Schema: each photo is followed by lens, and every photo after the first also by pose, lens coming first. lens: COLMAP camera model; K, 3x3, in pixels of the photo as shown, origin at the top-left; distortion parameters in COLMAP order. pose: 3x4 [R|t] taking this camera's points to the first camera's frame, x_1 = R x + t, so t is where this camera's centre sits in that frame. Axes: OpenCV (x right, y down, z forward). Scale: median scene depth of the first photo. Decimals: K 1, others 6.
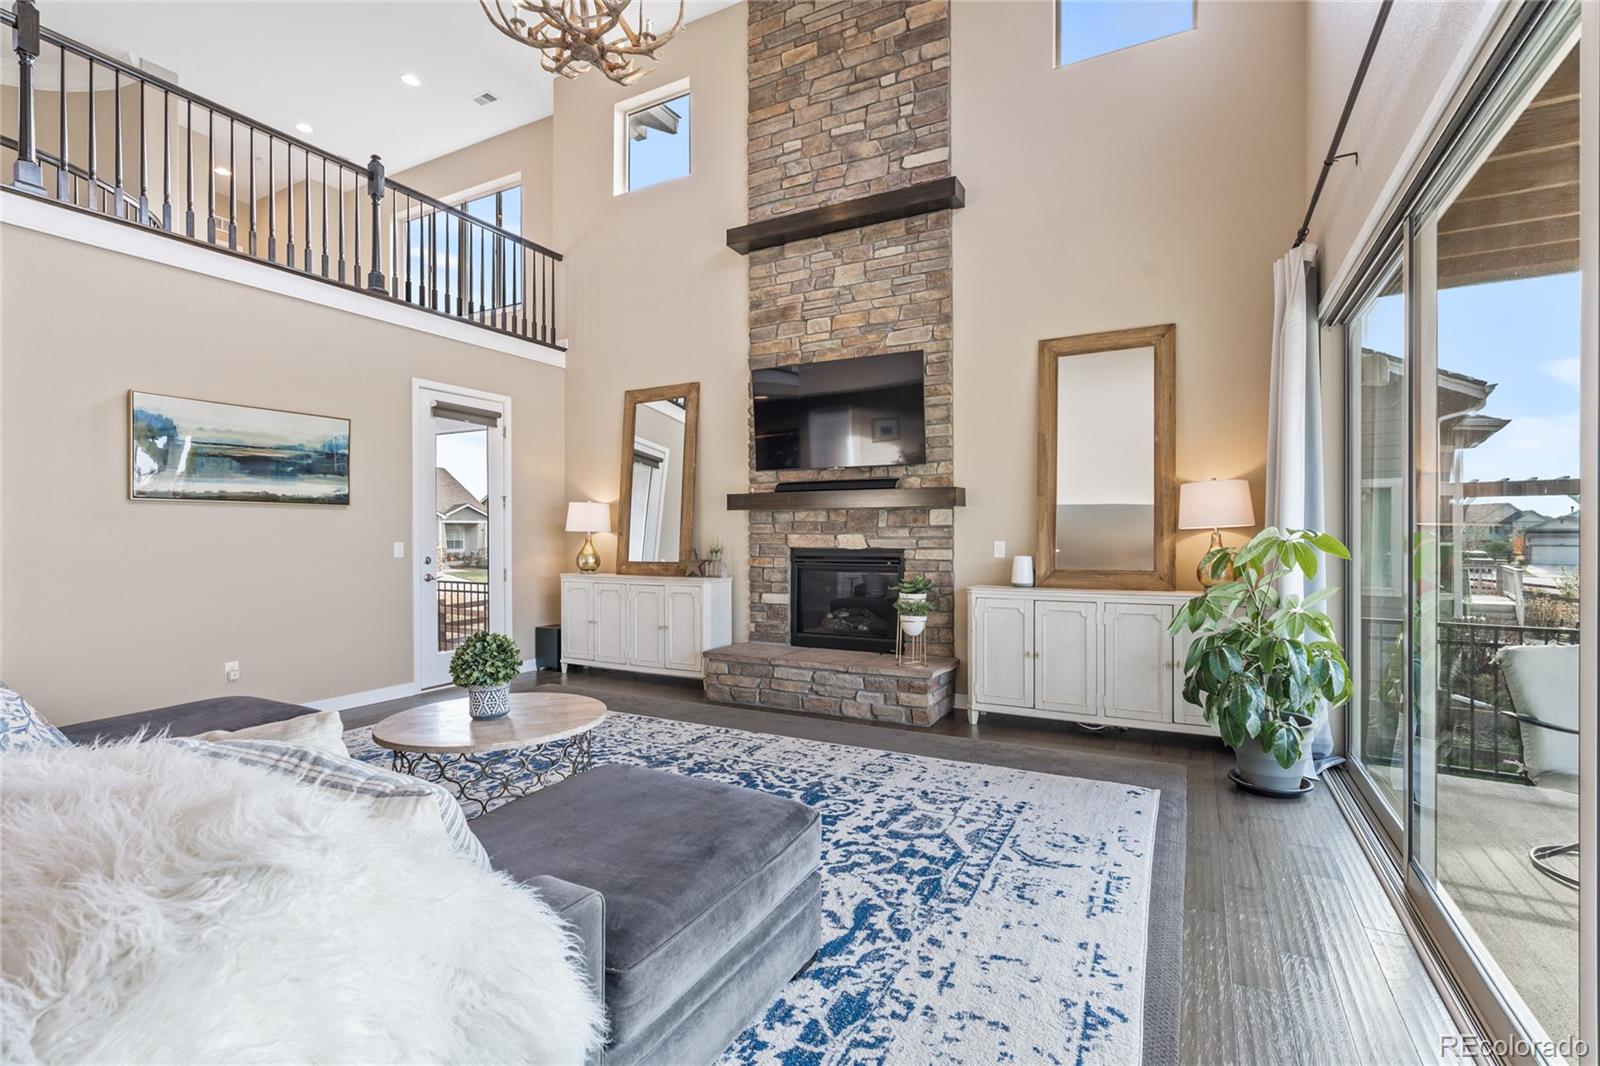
lens RADIAL K [[735.5, 0, 808.4], [0, 735.5, 533.5], [0, 0, 1]] dist [-0.010010, 0.001484]
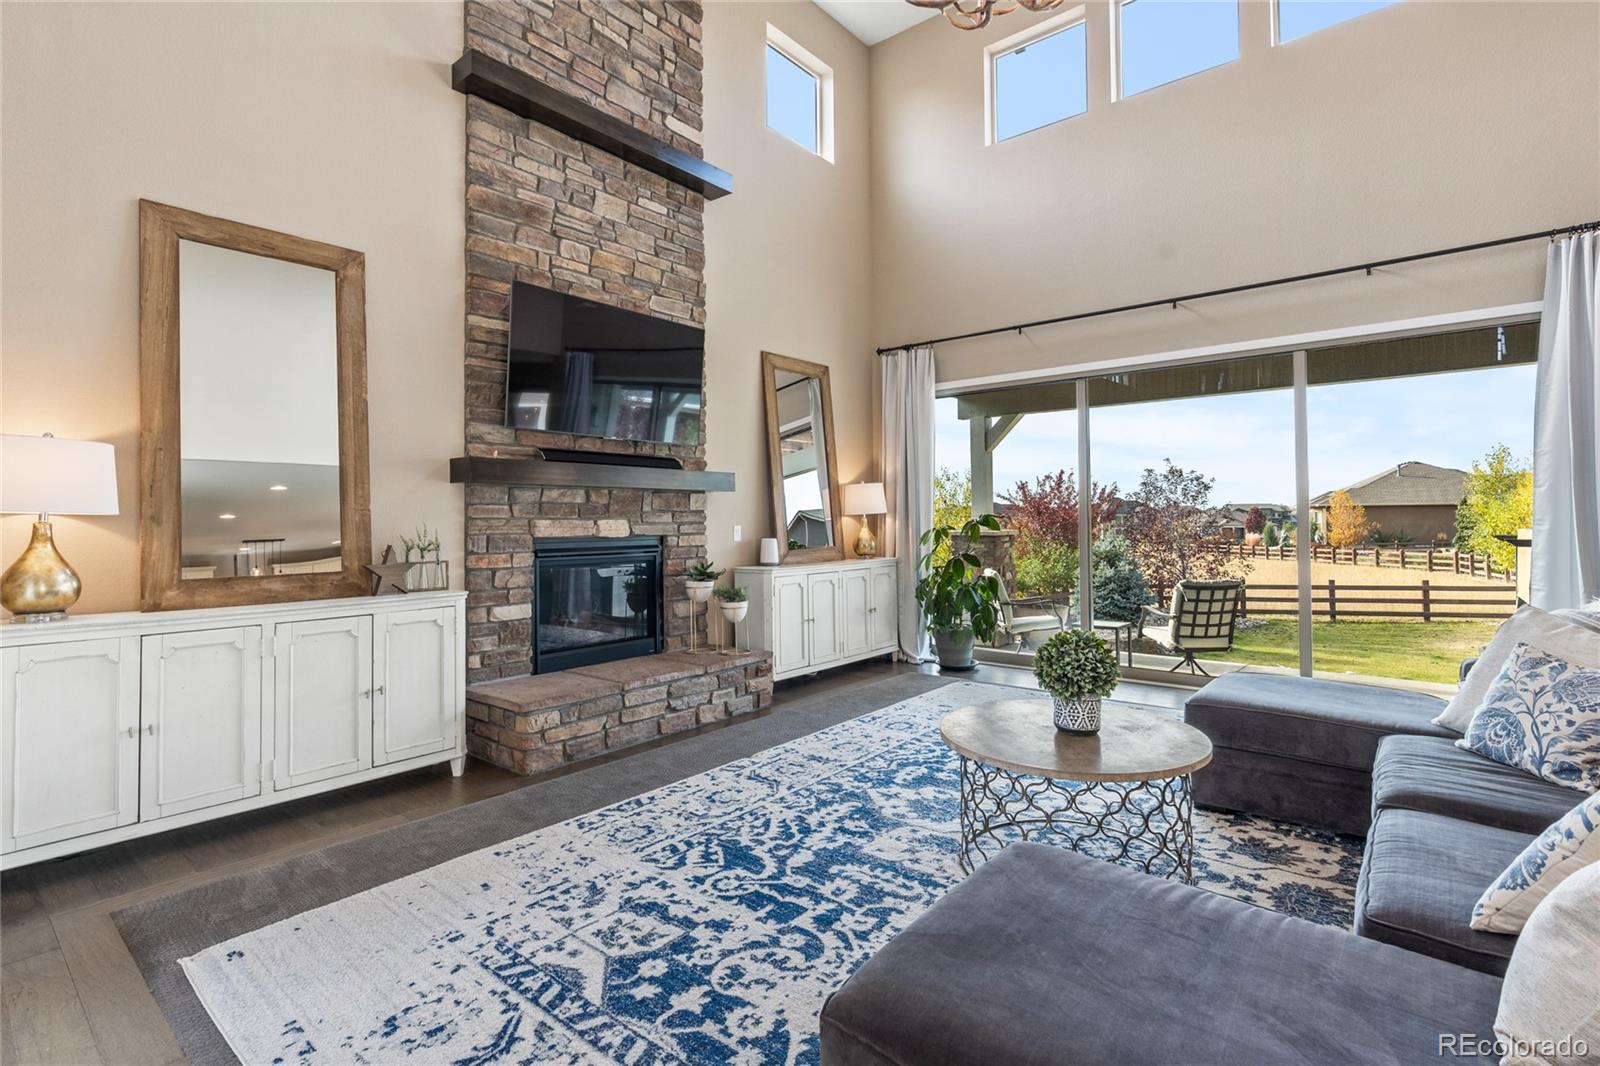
lens RADIAL K [[735.5, 0, 834.1], [0, 735.5, 503.6], [0, 0, 1]] dist [-0.010010, 0.001484]
pose [[0.190773, 0.022712, 0.981371, -0.778572], [0.006238, 0.999684, -0.024348, 0.005074], [-0.981614, 0.010767, 0.190571, 0.659386]]
